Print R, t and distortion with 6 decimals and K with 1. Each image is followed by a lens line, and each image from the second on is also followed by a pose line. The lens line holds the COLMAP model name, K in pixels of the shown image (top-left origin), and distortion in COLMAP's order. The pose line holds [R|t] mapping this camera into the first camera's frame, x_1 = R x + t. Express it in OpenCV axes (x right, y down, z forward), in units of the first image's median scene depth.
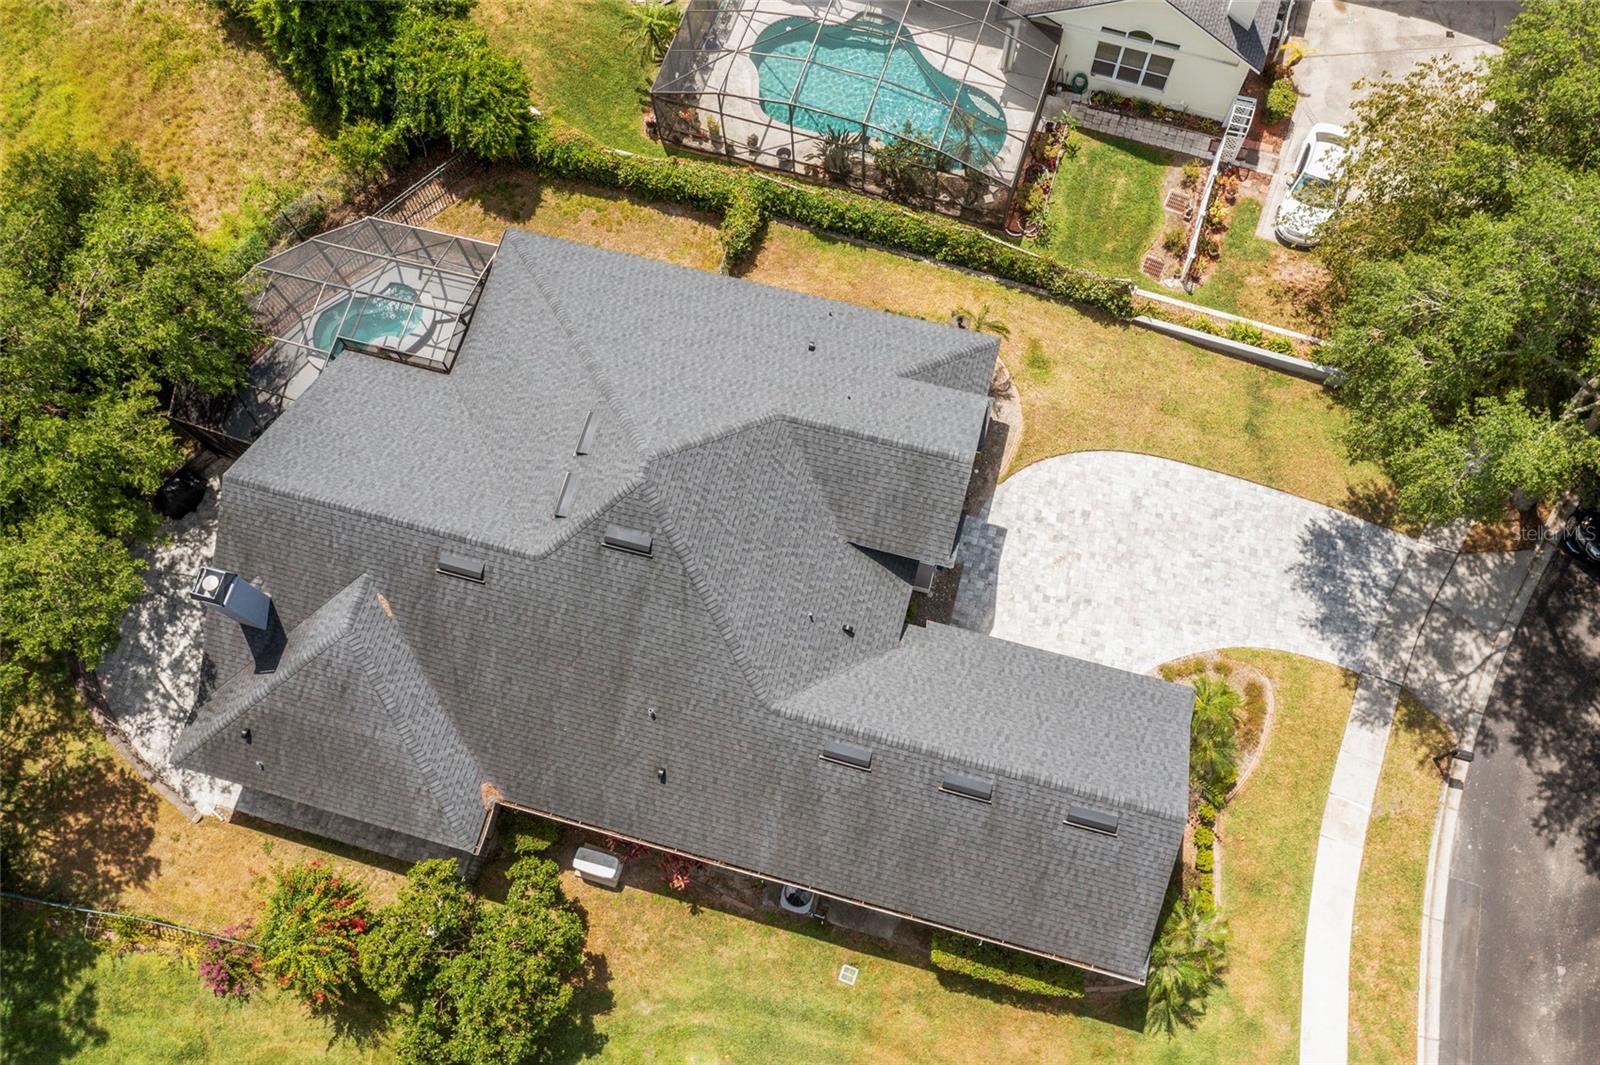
lens RADIAL K [[1271.5, 0, 804.4], [0, 1271.5, 527.5], [0, 0, 1]] dist [-0.013059, 0.006303]
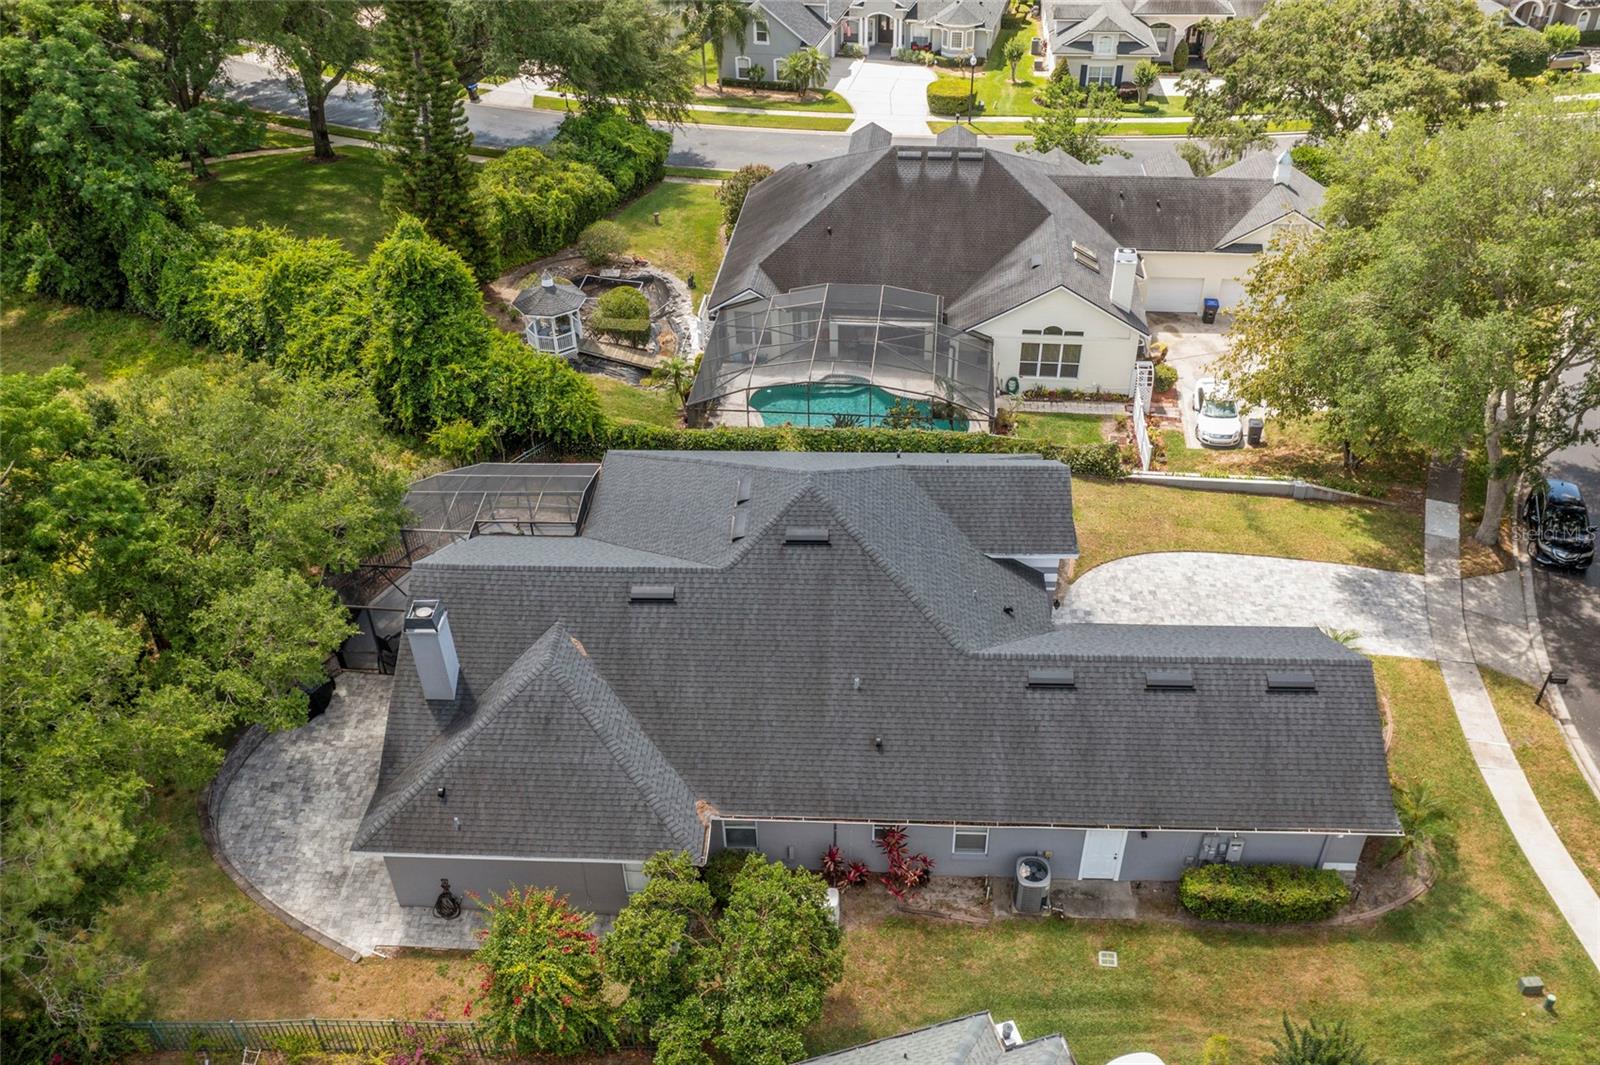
lens RADIAL K [[1271.5, 0, 804.4], [0, 1271.5, 527.5], [0, 0, 1]] dist [-0.013059, 0.006303]
pose [[0.976090, -0.120357, 0.181006, -0.303319], [0.201601, 0.812622, -0.546812, 0.543527], [-0.081277, 0.570228, 0.817456, 0.077510]]
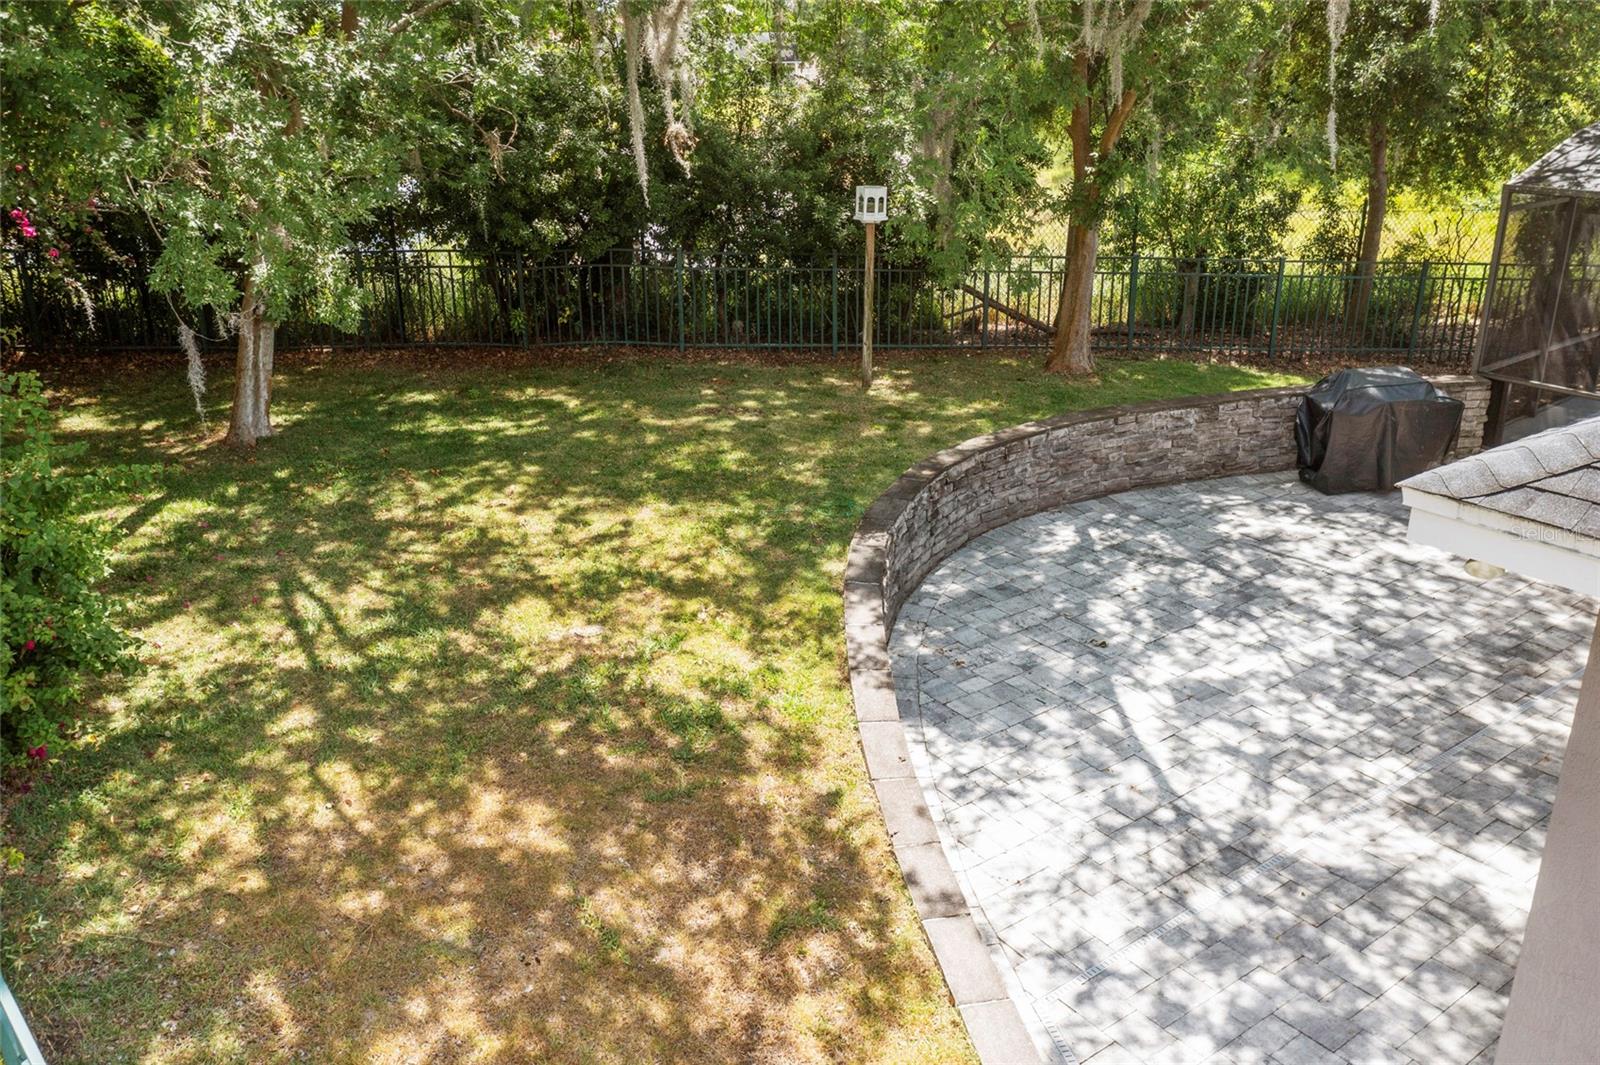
lens RADIAL K [[1271.5, 0, 804.4], [0, 1271.5, 527.5], [0, 0, 1]] dist [-0.013059, 0.006303]
pose [[0.782141, 0.243215, -0.573674, -0.453966], [-0.592078, 0.576979, -0.562617, 0.283520], [0.194161, 0.779706, 0.595281, 0.876634]]
